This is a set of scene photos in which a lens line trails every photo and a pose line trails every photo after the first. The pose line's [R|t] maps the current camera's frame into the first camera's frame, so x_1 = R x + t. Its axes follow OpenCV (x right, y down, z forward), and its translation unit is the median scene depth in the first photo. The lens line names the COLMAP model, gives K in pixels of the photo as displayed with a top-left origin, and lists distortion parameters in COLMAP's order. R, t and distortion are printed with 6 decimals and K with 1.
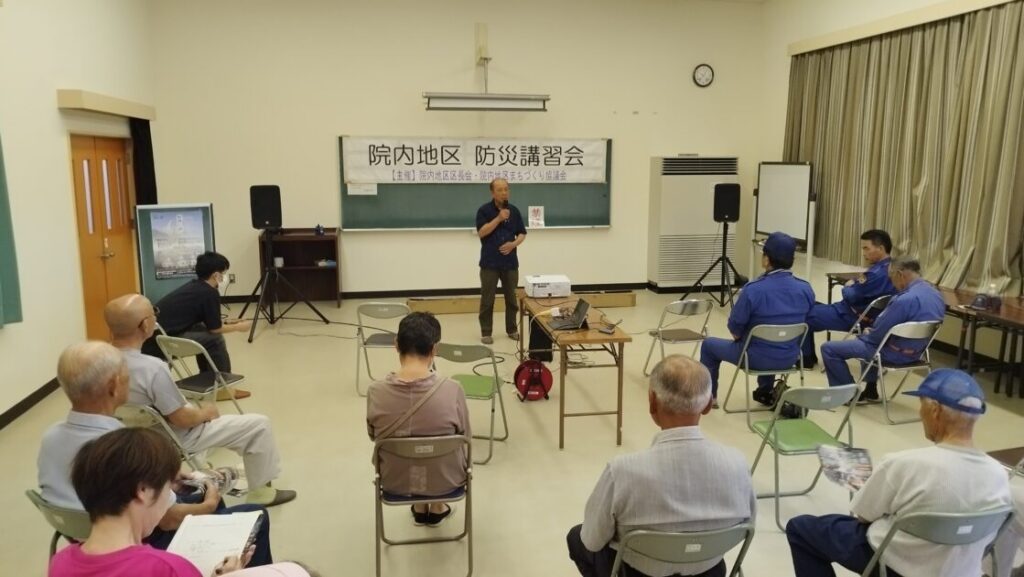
lens RADIAL K [[744.9, 0, 512.0], [0, 744.9, 288.5], [0, 0, 1]] dist [0.009951, -0.003877]
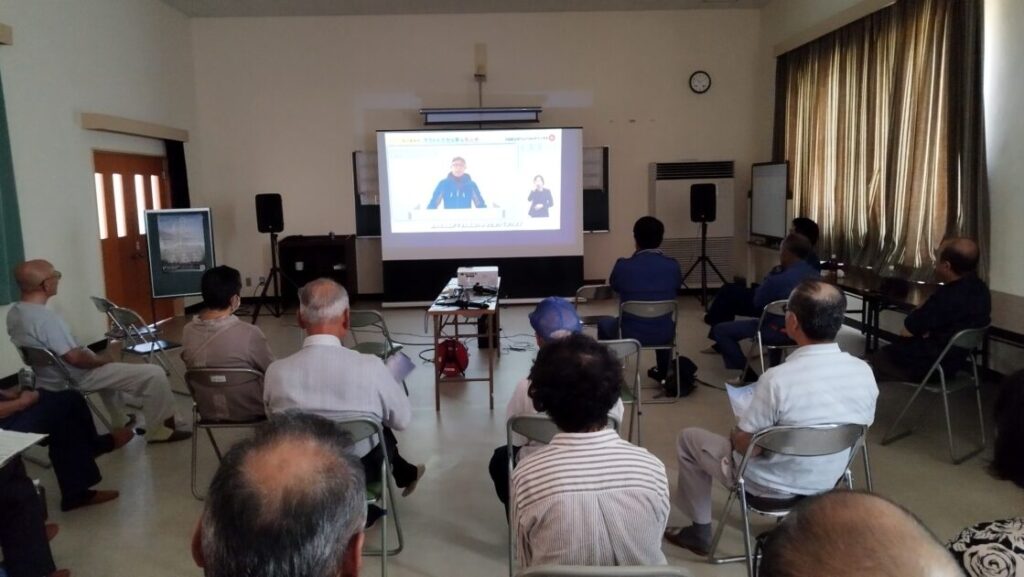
lens RADIAL K [[744.9, 0, 512.0], [0, 744.9, 288.5], [0, 0, 1]] dist [0.009951, -0.003877]
pose [[0.985326, -0.002120, -0.170667, 0.200804], [-0.004396, 0.999276, -0.037790, 0.040977], [0.170624, 0.037985, 0.984604, -0.042068]]
